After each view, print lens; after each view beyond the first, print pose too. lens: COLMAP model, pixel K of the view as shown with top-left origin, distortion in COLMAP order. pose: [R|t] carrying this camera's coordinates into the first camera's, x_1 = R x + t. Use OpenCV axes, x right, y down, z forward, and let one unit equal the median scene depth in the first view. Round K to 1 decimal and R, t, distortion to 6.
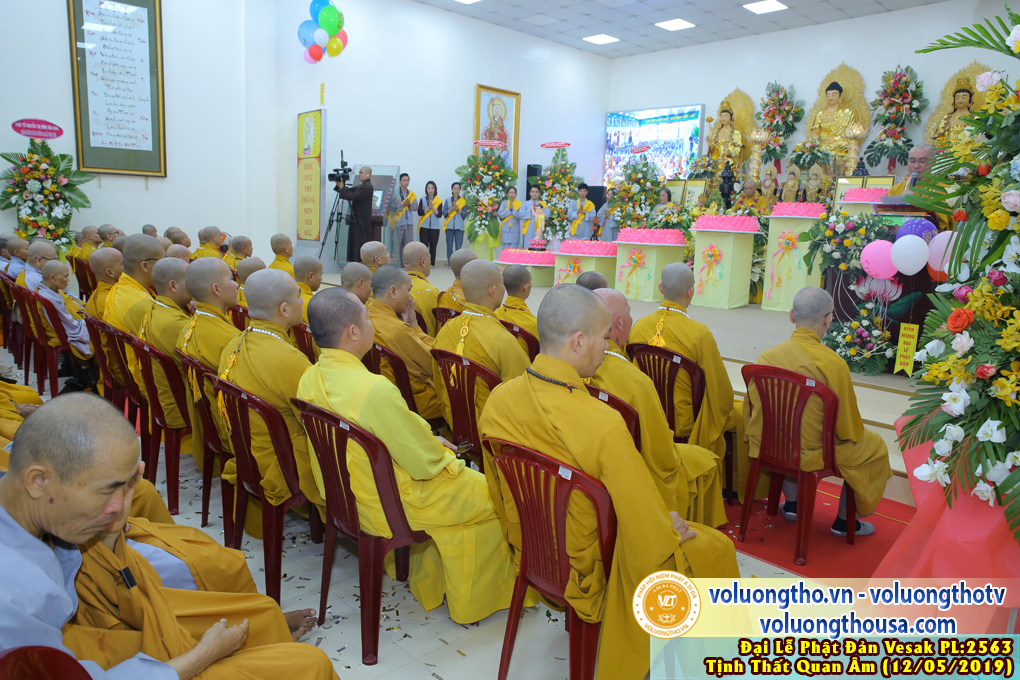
lens RADIAL K [[689.3, 0, 507.6], [0, 689.3, 336.3], [0, 0, 1]] dist [-0.113400, 0.087607]
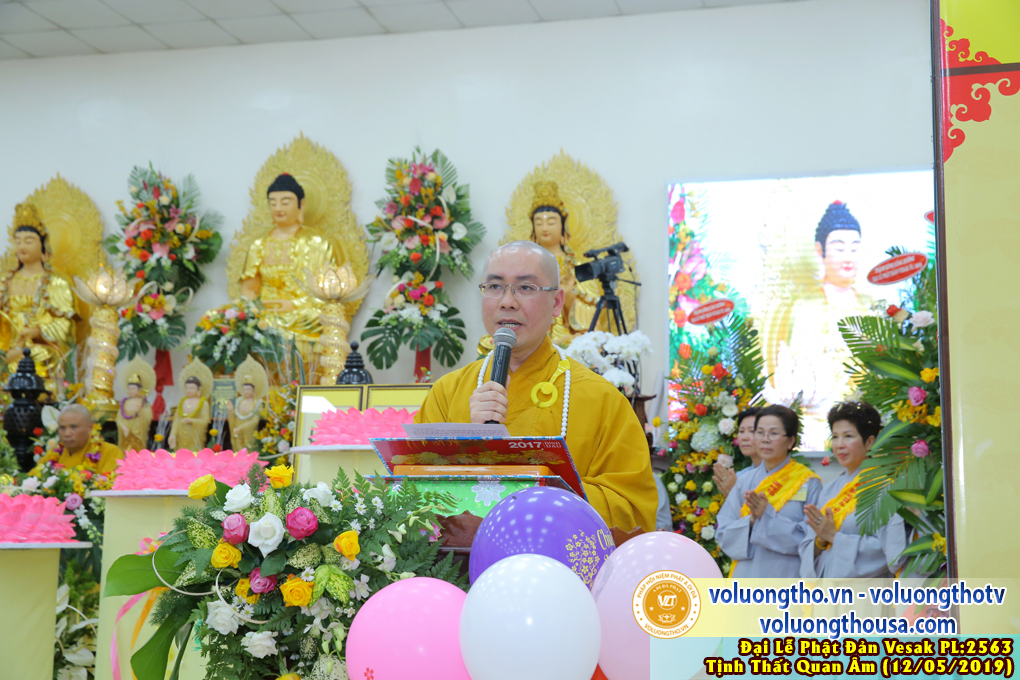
lens RADIAL K [[1469.5, 0, 510.0], [0, 1469.5, 340.0], [0, 0, 1]] dist [0.114520, -0.008708]
pose [[0.841300, 0.042039, 0.538931, 0.113181], [0.107883, 0.963858, -0.243597, -0.036131], [-0.529694, 0.263080, 0.806358, 0.204206]]
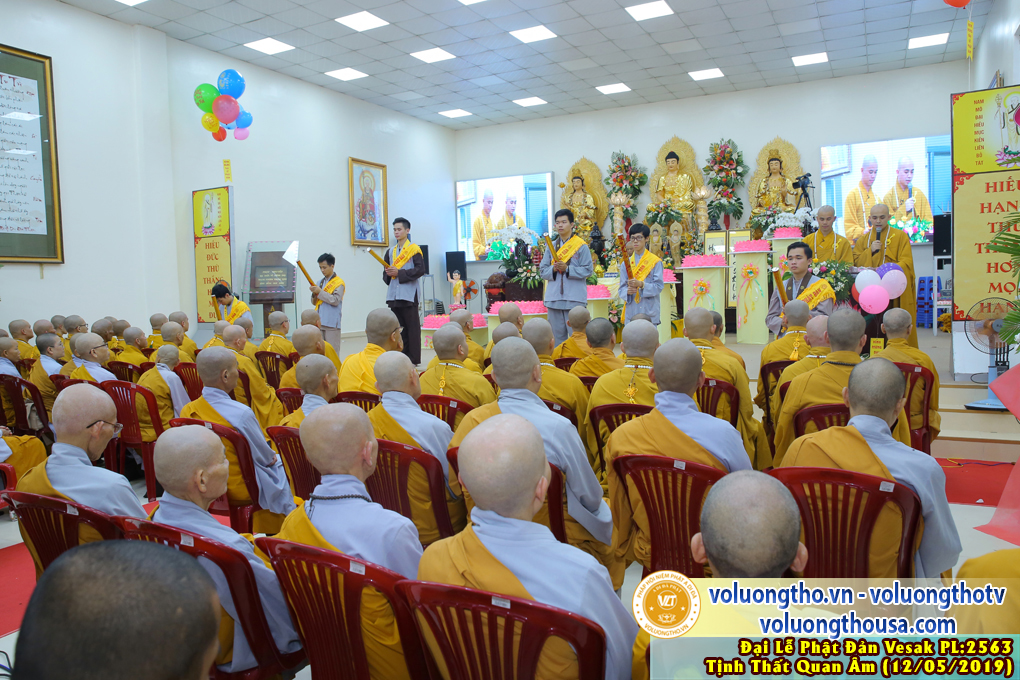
lens RADIAL K [[713.2, 0, 510.0], [0, 713.2, 340.0], [0, 0, 1]] dist [-0.121304, 0.082054]
pose [[0.941663, -0.087897, 0.324876, -0.212871], [0.117429, 0.990438, -0.072404, 0.000033], [-0.315406, 0.106331, 0.942981, -0.032876]]
